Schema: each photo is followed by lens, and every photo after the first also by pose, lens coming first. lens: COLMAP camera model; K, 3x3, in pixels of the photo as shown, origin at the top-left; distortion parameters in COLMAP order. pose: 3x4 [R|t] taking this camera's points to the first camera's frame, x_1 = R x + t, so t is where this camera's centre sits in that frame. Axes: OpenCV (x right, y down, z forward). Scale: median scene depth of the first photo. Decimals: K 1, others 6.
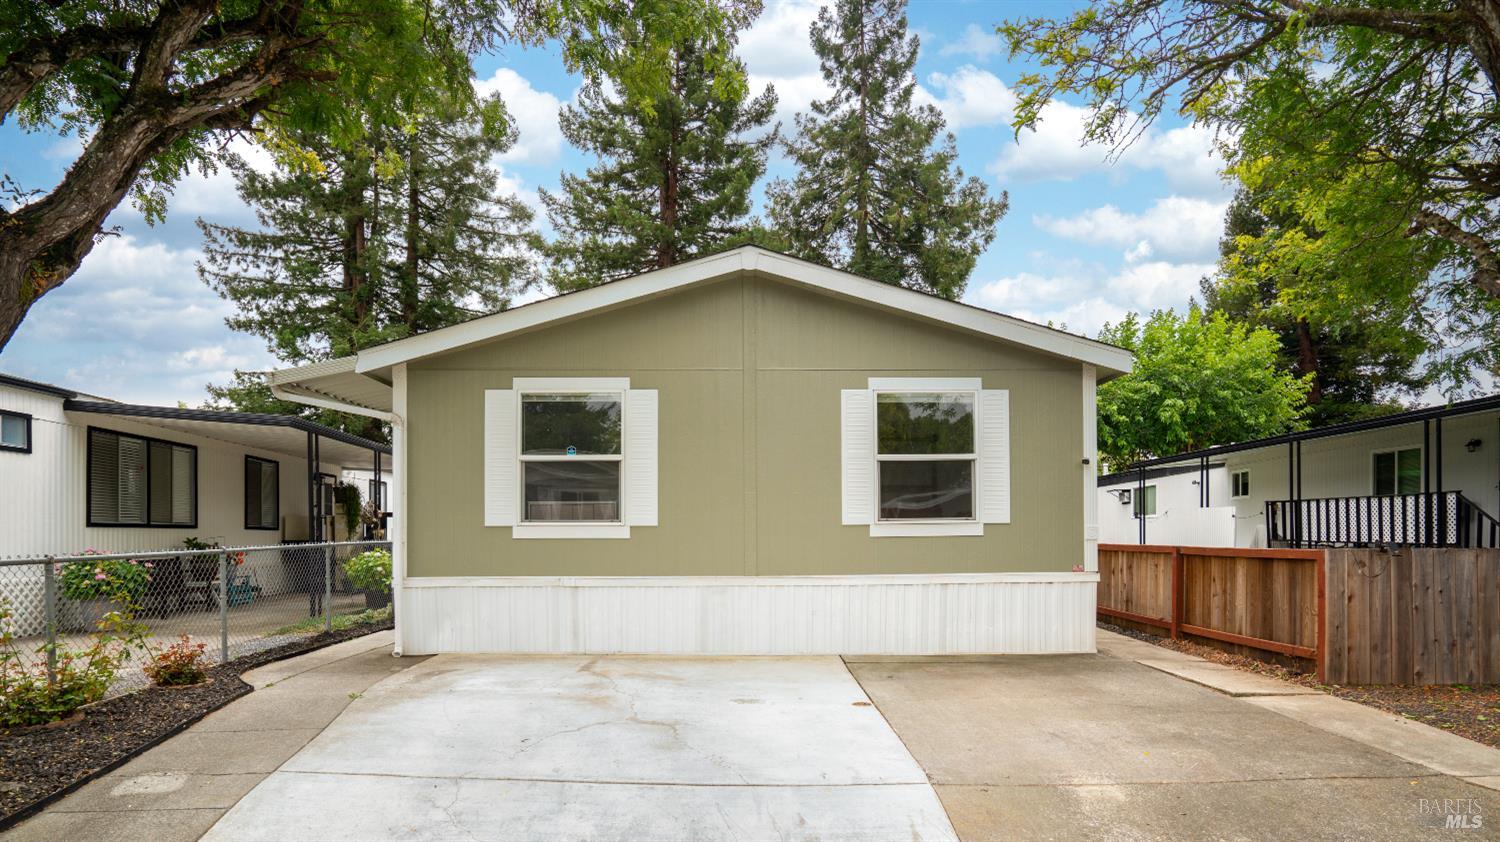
lens RADIAL K [[769.4, 0, 749.1], [0, 769.4, 521.2], [0, 0, 1]] dist [-0.042256, 0.000906]
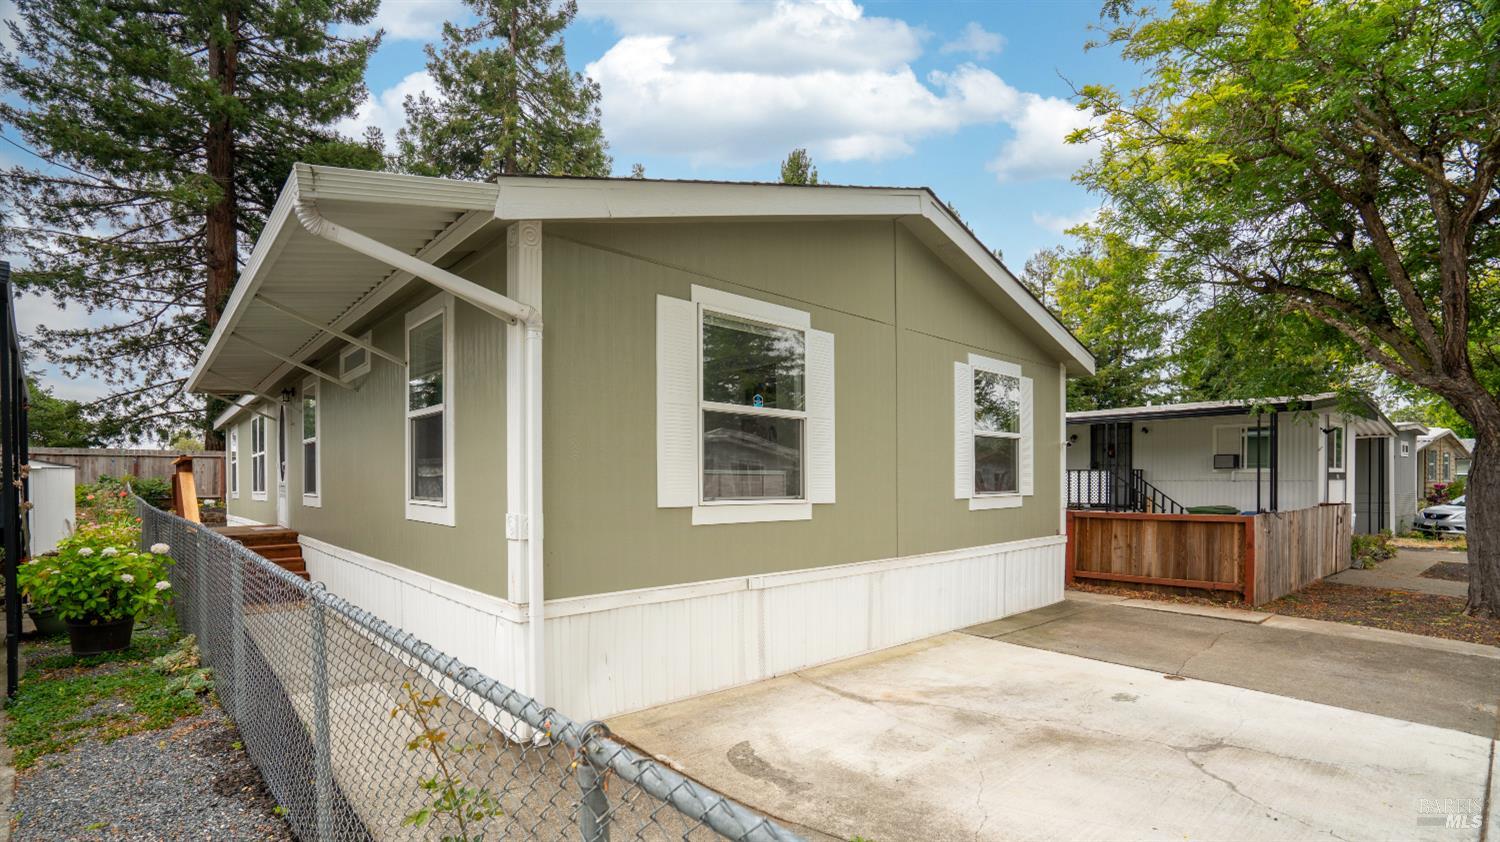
lens RADIAL K [[693.5, 0, 747.7], [0, 693.5, 482.6], [0, 0, 1]] dist [-0.048936, 0.015436]
pose [[0.758140, 0.003256, 0.652084, -0.659685], [-0.011278, 0.999903, 0.008119, -0.020135], [-0.651995, -0.013510, 0.758103, 0.506425]]
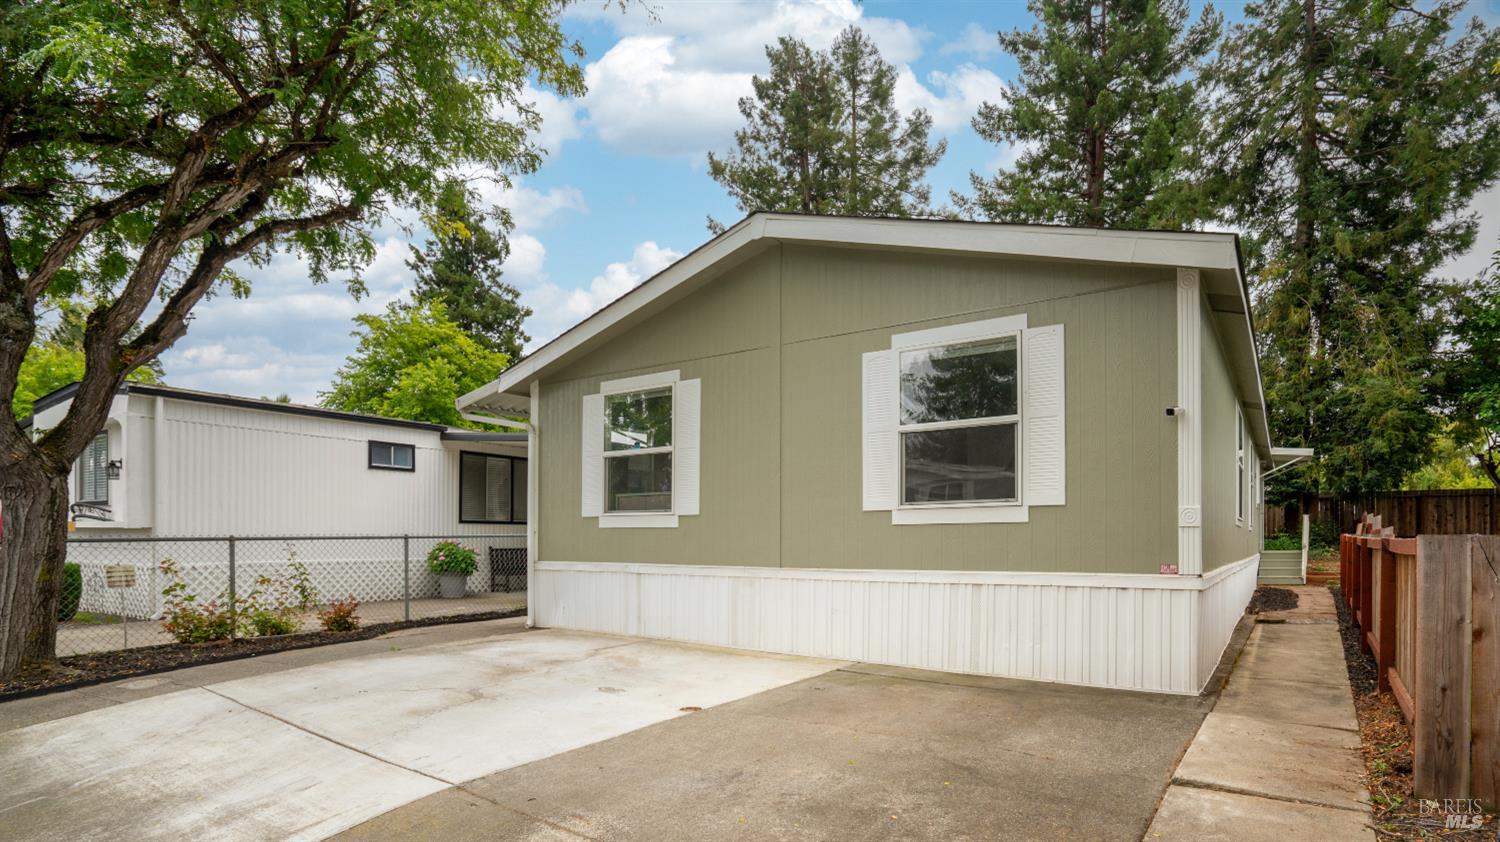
lens RADIAL K [[764.4, 0, 811.9], [0, 764.4, 527.6], [0, 0, 1]] dist [-0.058278, 0.018853]
pose [[0.823023, -0.004398, -0.567991, 0.561212], [0.006481, 0.999978, 0.001648, 0.021947], [0.567971, -0.005038, 0.823033, 0.267882]]
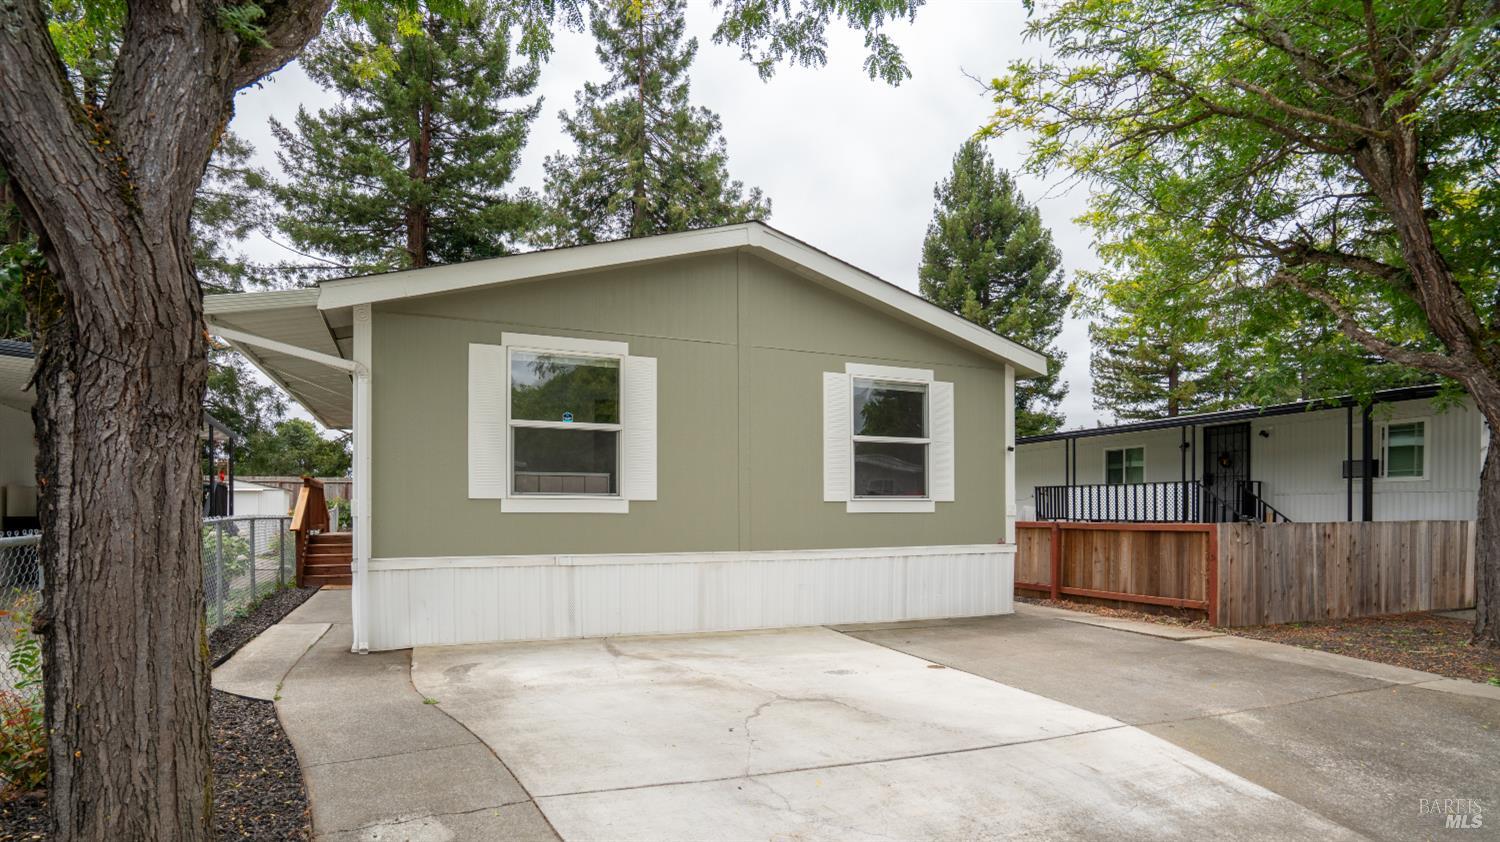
lens RADIAL K [[749.6, 0, 712.4], [0, 749.6, 507.6], [0, 0, 1]] dist [-0.046946, 0.001614]
pose [[0.936096, 0.006305, 0.351688, -0.380537], [-0.008796, 0.999946, 0.005485, 0.009232], [-0.351634, -0.008228, 0.936101, 0.101979]]
